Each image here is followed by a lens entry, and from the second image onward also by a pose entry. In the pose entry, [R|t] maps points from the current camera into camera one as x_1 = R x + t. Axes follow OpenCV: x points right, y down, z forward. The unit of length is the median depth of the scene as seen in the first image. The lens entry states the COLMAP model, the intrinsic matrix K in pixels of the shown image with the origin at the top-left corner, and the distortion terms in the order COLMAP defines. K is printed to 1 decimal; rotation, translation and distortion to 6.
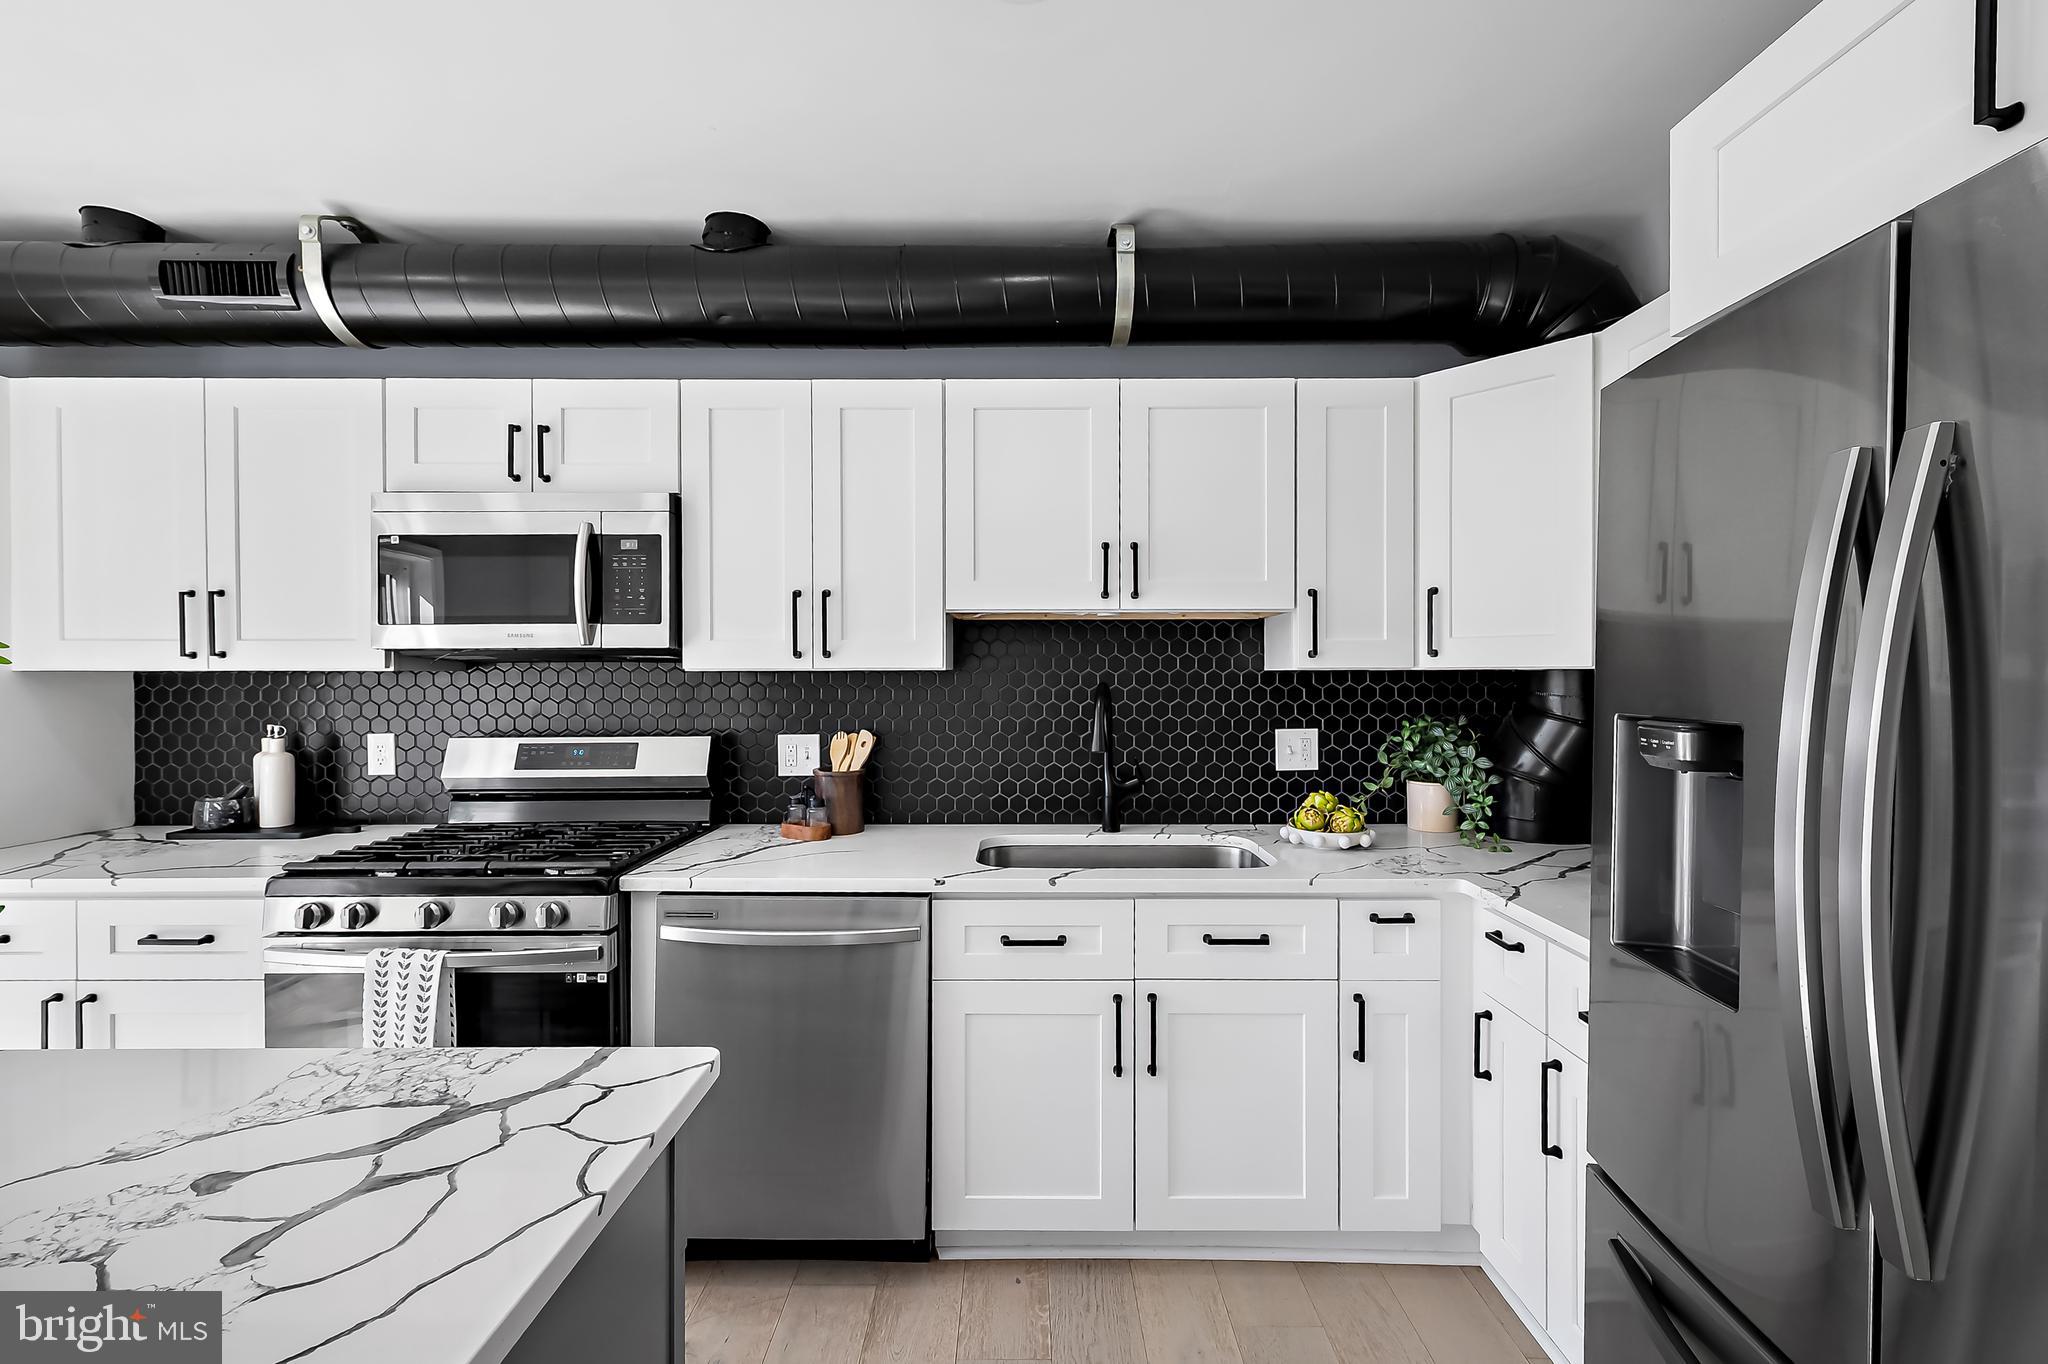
lens RADIAL K [[828.5, 0, 1016.7], [0, 828.5, 684.3], [0, 0, 1]] dist [0.006798, 0.000220]
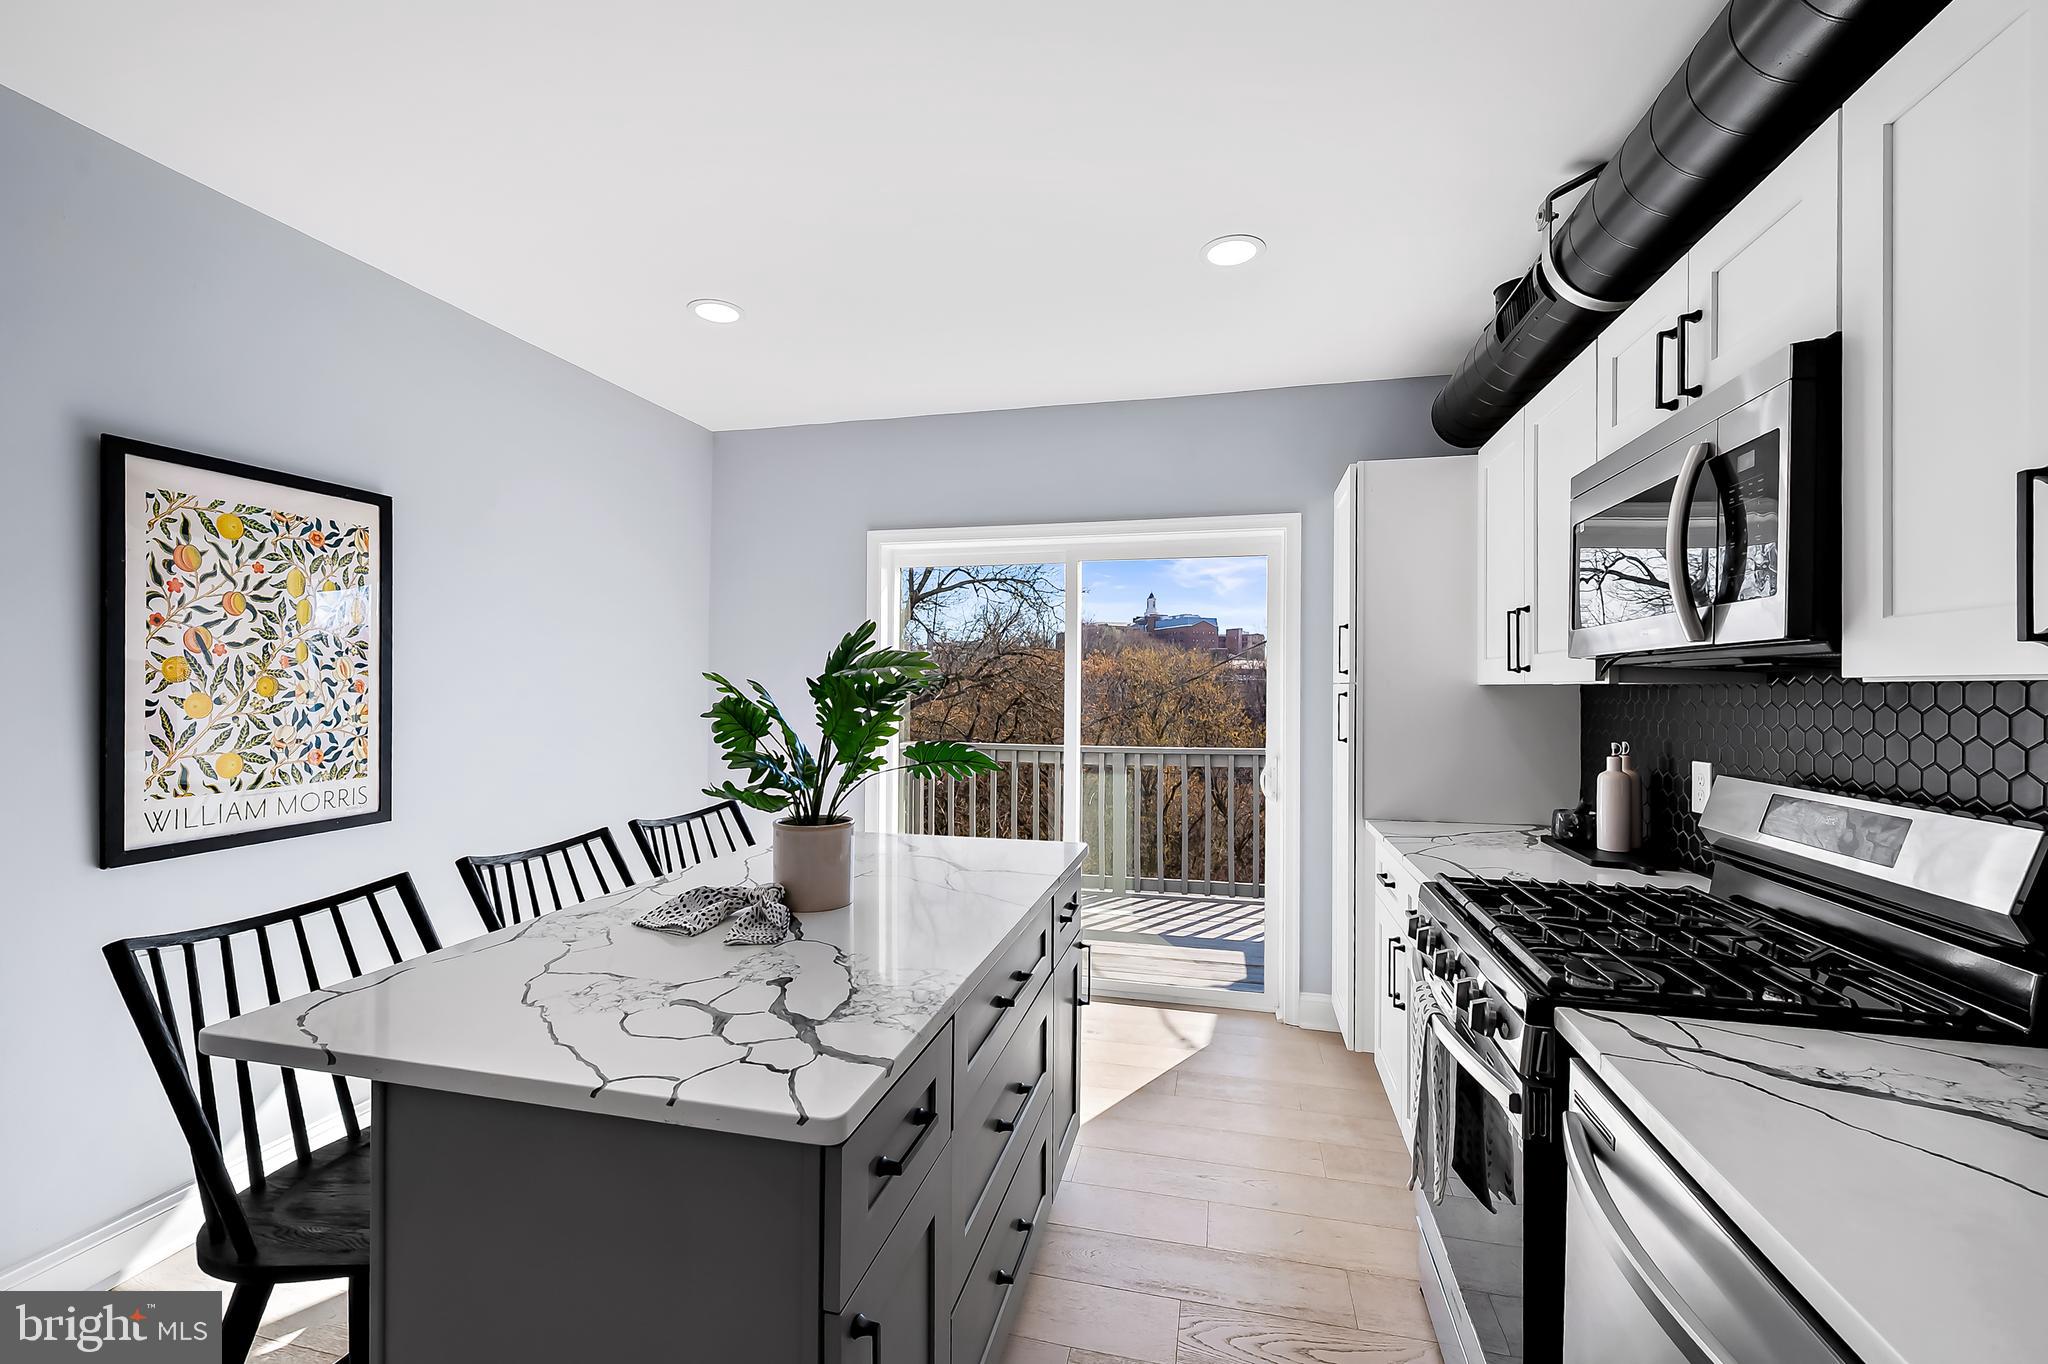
lens RADIAL K [[828.5, 0, 1008.8], [0, 828.5, 687.5], [0, 0, 1]] dist [0.006798, 0.000220]
pose [[-0.247739, -0.001949, -0.968825, 0.205199], [-0.007217, 0.999974, -0.000166, -0.008055], [0.968800, 0.006951, -0.247747, 0.637694]]
